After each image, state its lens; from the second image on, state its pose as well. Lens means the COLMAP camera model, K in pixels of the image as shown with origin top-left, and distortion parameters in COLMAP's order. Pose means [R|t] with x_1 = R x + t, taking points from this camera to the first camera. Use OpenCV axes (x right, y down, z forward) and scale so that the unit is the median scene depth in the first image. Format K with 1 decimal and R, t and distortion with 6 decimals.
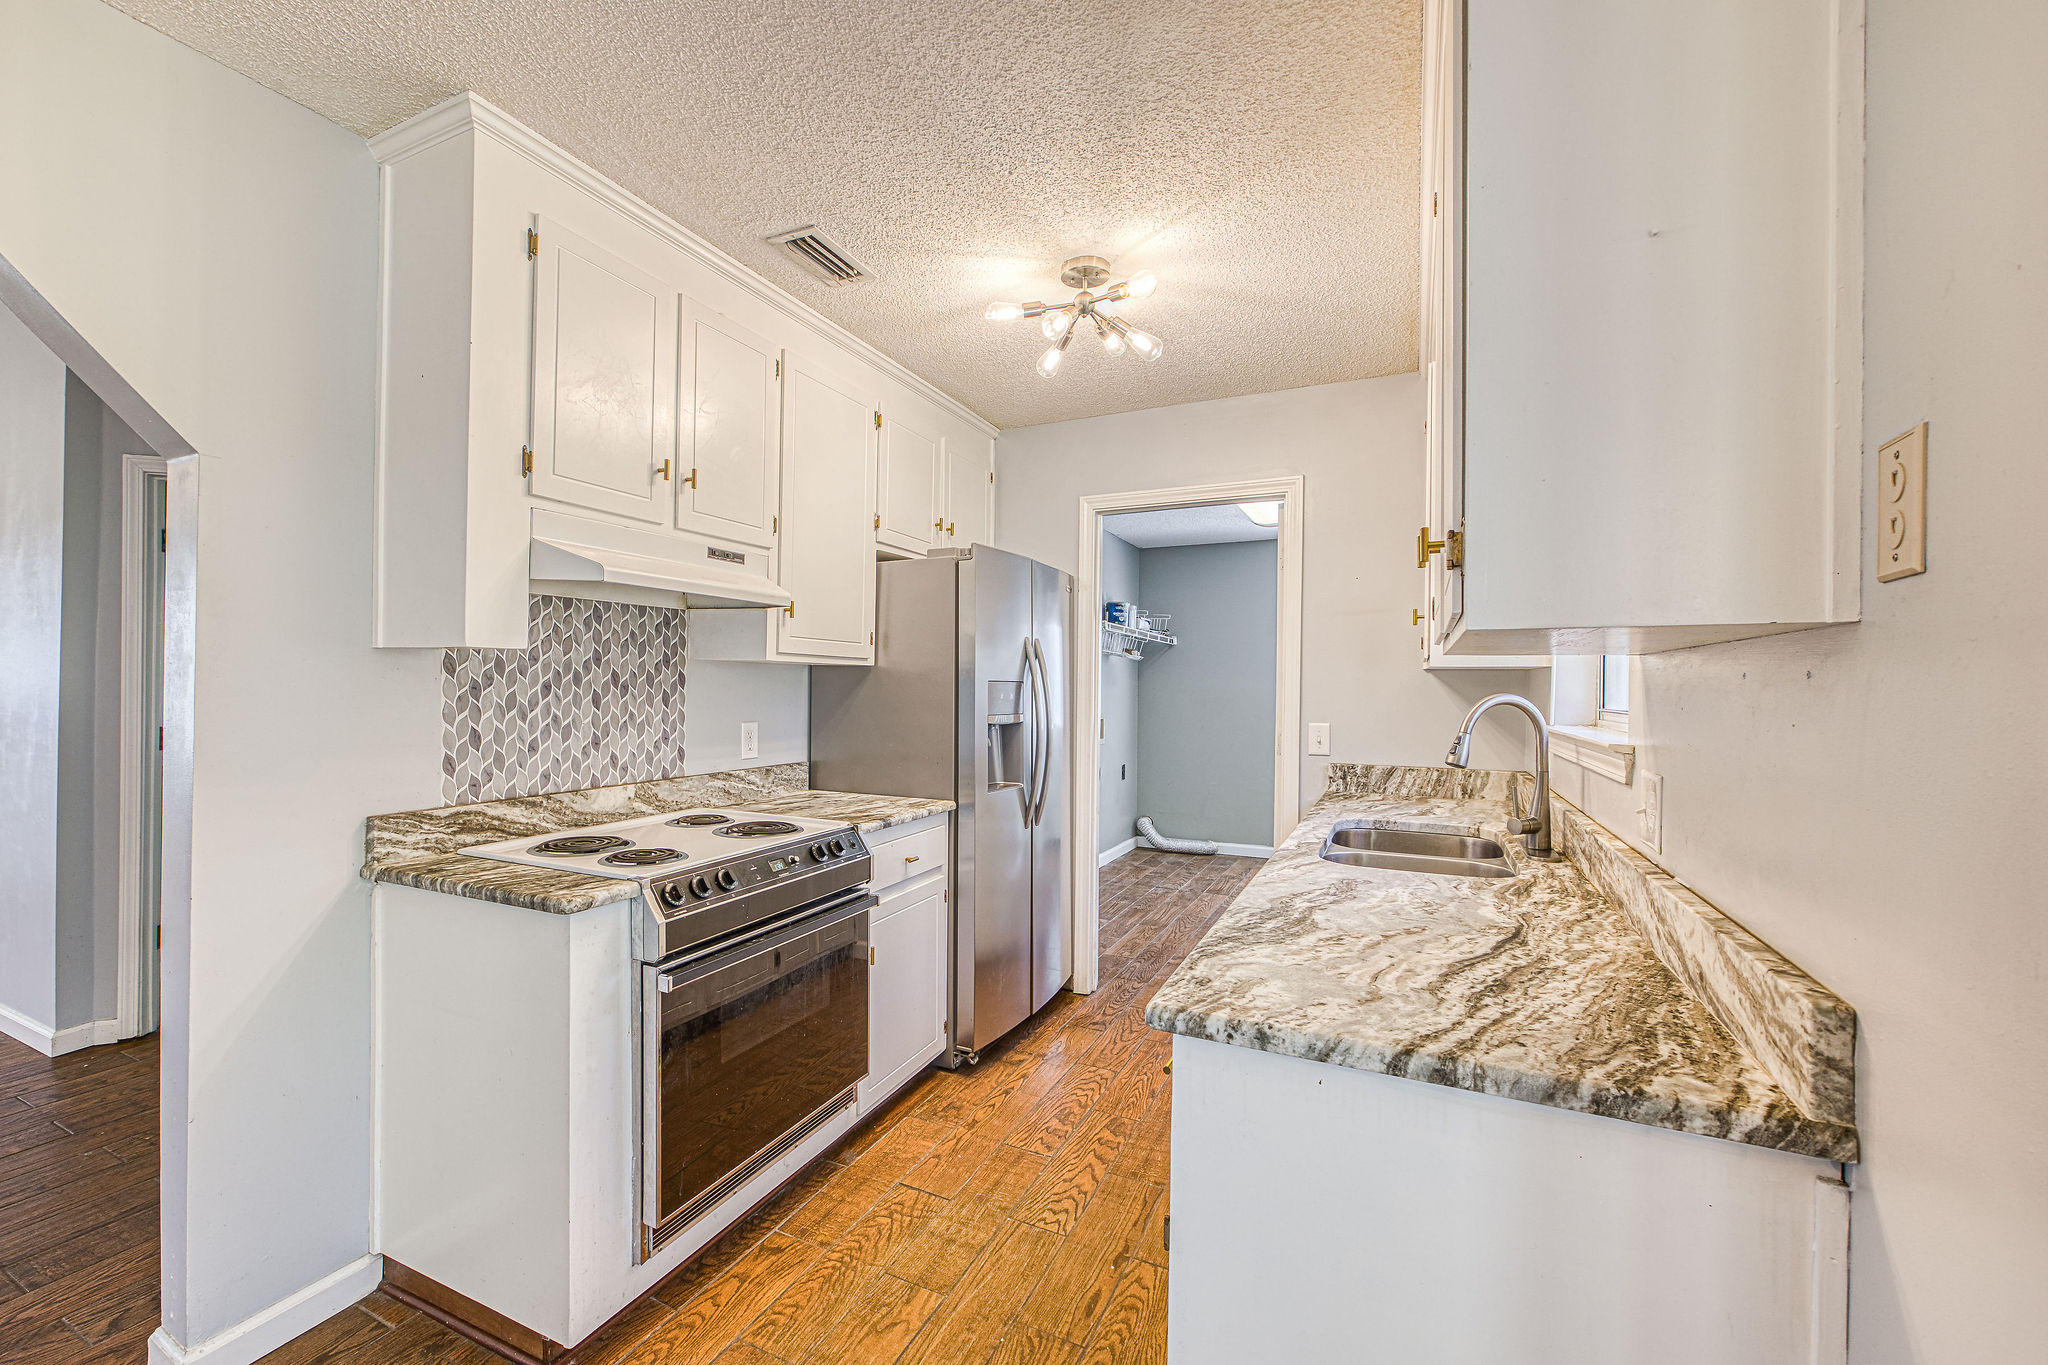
lens RADIAL K [[835.8, 0, 1035.3], [0, 835.8, 686.8], [0, 0, 1]] dist [-0.003068, 0.001456]
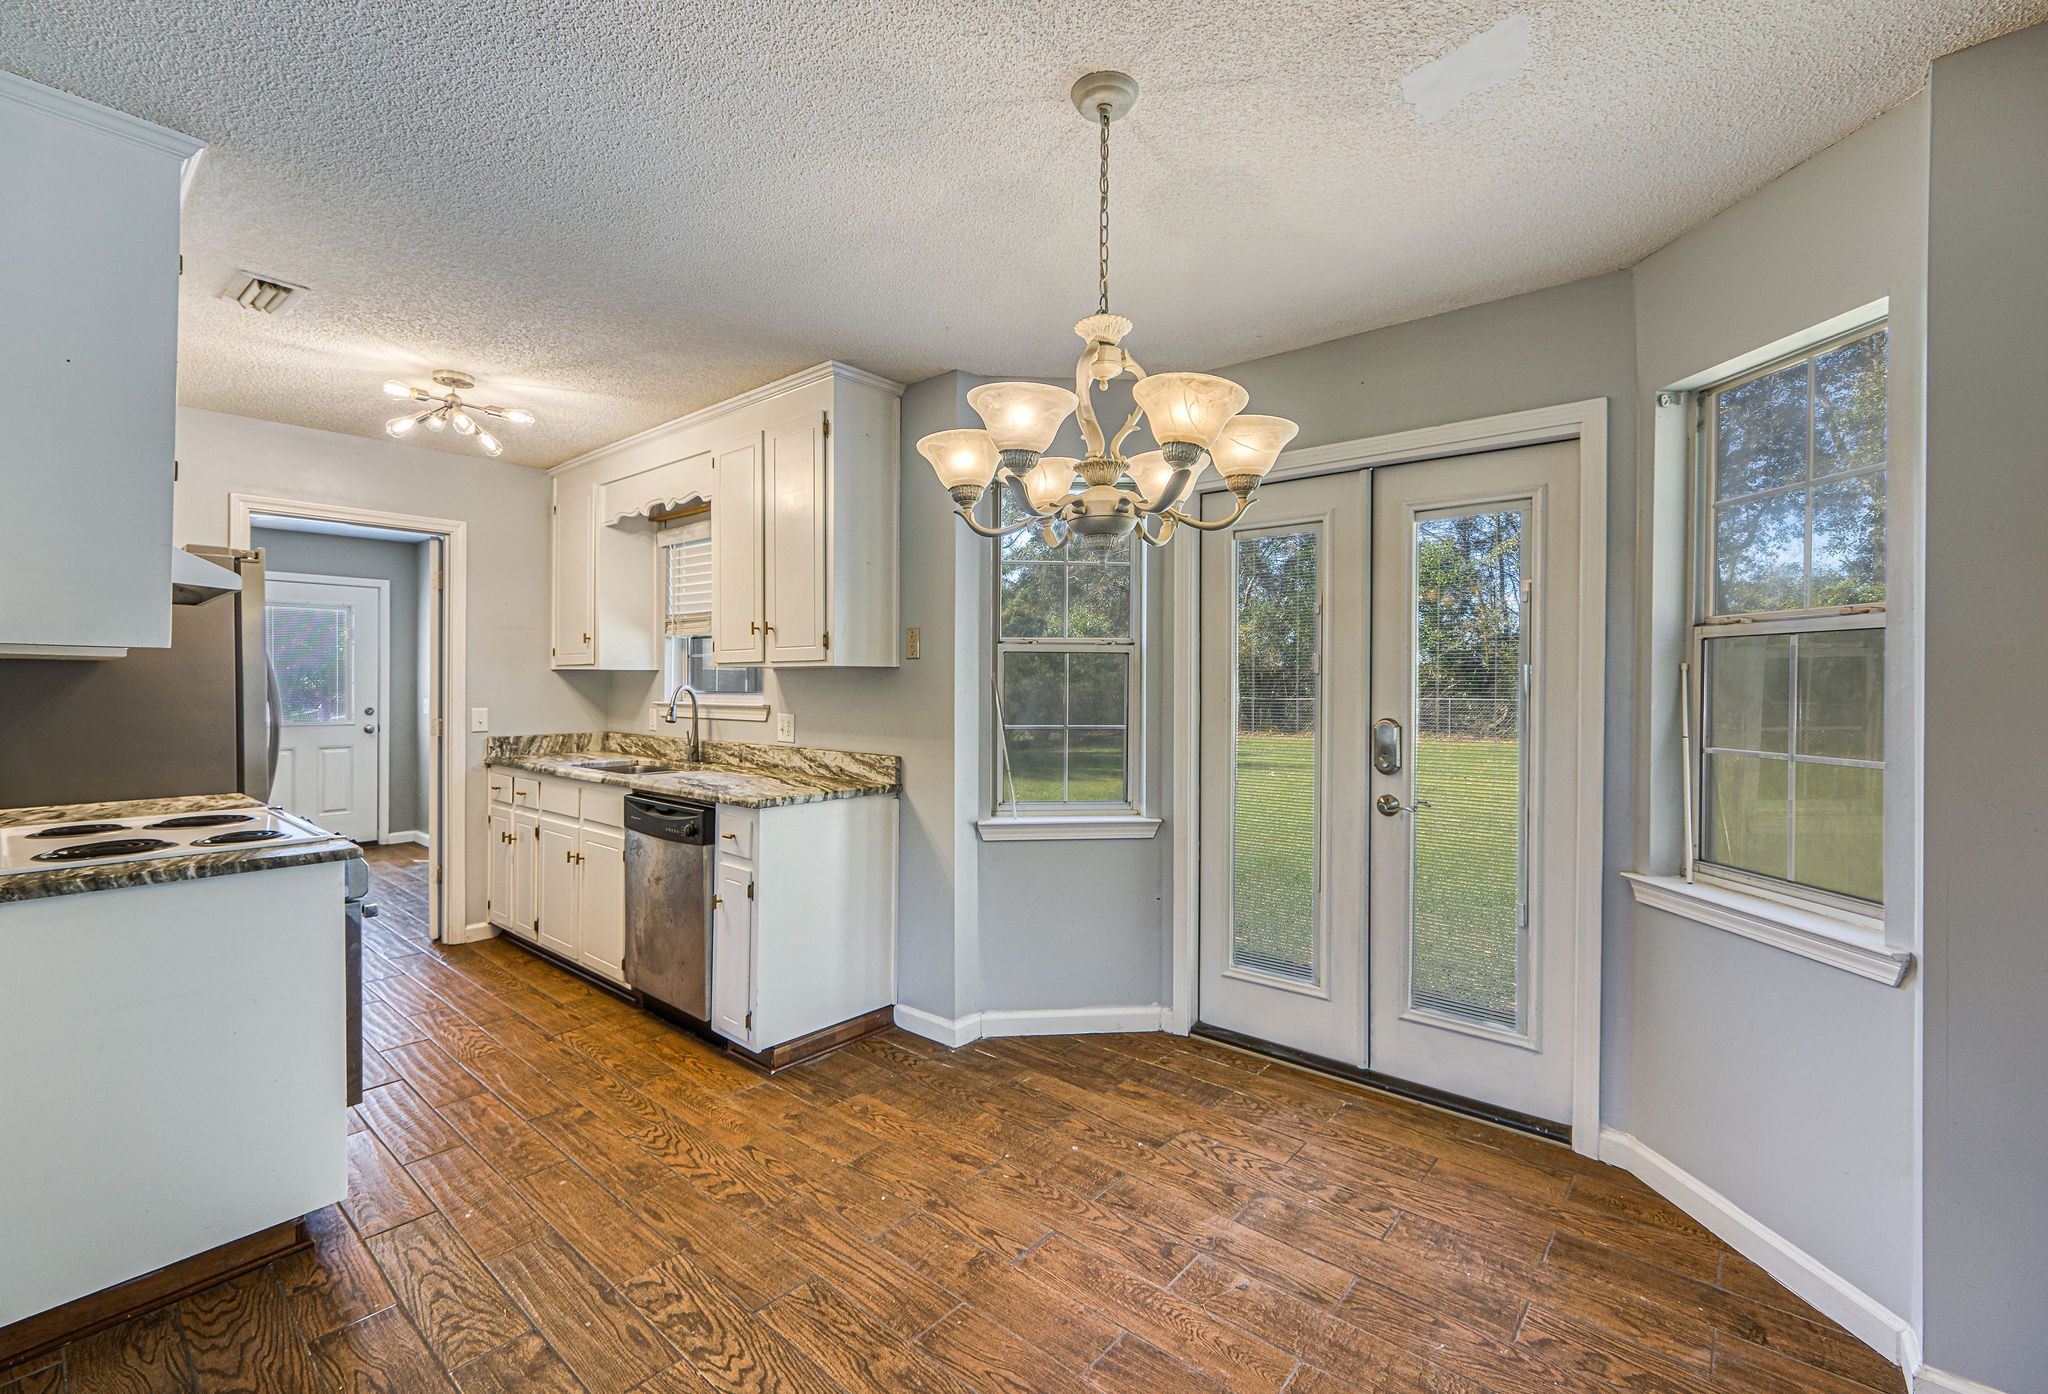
lens RADIAL K [[820.6, 0, 1022.9], [0, 820.6, 685.9], [0, 0, 1]] dist [0.000708, 0.000202]
pose [[0.229256, -0.008404, 0.973330, -0.767334], [-0.003679, 0.999948, 0.009500, -0.008069], [-0.973359, -0.005758, 0.229213, -0.155614]]
